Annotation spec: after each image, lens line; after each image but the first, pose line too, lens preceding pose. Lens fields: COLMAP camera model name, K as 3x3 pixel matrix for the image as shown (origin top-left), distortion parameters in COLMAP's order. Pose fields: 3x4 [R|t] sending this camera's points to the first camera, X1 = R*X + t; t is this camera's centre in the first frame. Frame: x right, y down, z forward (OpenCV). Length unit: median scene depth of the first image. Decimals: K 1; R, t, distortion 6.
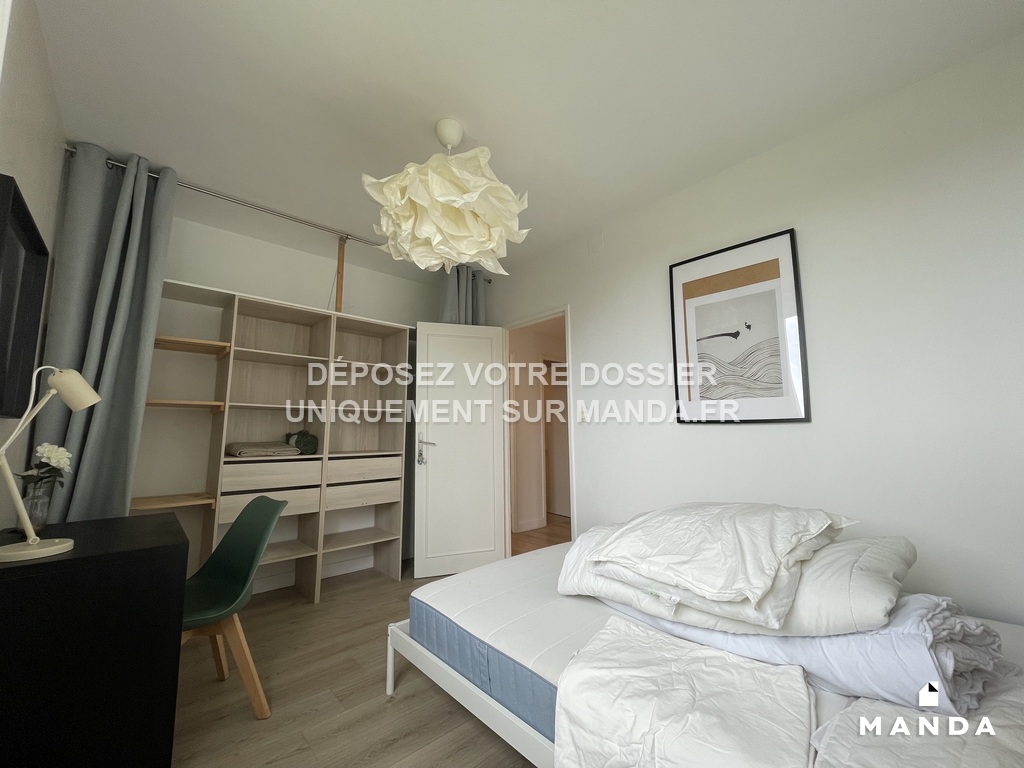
lens RADIAL K [[412.4, 0, 508.8], [0, 412.4, 382.8], [0, 0, 1]] dist [-0.000874, -0.000290]
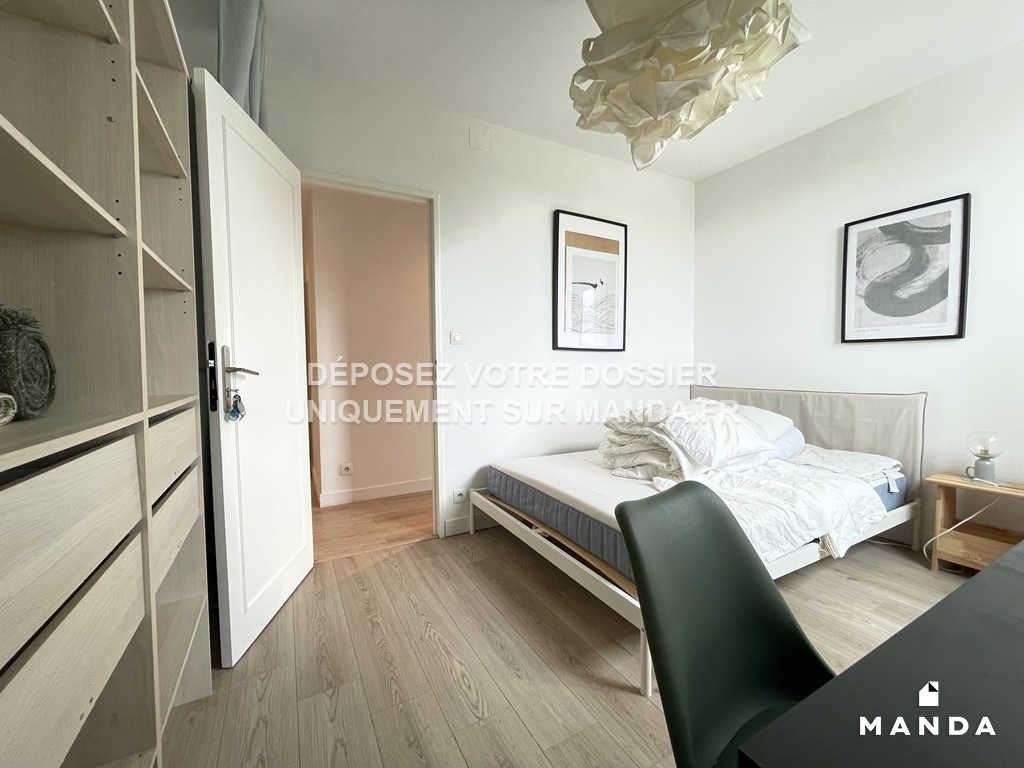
lens RADIAL K [[412.4, 0, 508.8], [0, 412.4, 382.8], [0, 0, 1]] dist [-0.000874, -0.000290]
pose [[0.236428, -0.033773, 0.971062, -0.808304], [-0.107169, 0.992392, 0.060608, 0.141134], [-0.965721, -0.118397, 0.231010, 0.879712]]
